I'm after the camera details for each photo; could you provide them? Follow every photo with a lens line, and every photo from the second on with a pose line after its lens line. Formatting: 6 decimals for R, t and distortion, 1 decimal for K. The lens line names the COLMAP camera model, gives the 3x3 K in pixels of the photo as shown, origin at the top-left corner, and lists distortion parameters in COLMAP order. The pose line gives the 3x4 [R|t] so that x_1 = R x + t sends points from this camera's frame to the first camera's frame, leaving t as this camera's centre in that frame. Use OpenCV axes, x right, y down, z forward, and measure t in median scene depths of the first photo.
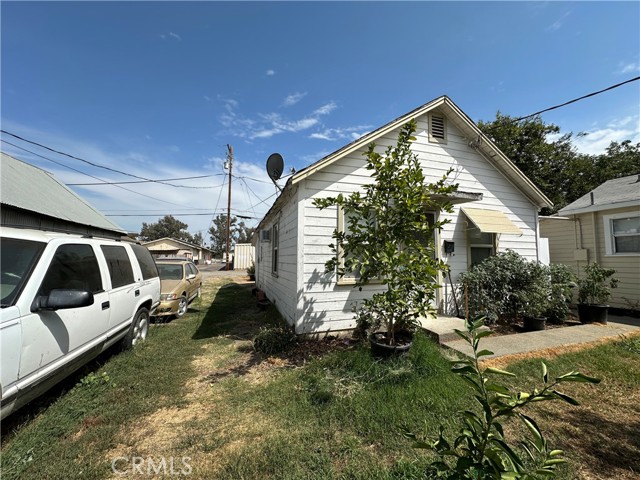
lens RADIAL K [[261.7, 0, 324.4], [0, 261.7, 238.8], [0, 0, 1]] dist [-0.002578, -0.000365]
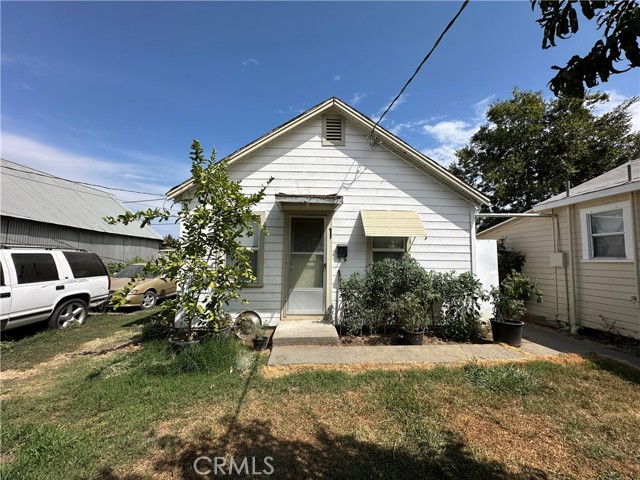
lens RADIAL K [[261.7, 0, 325.5], [0, 261.7, 239.8], [0, 0, 1]] dist [-0.002578, -0.000365]
pose [[0.961830, -0.016358, -0.273157, 0.662560], [0.016393, 0.999863, -0.002154, -0.012062], [0.273155, -0.002407, 0.961967, 0.046960]]
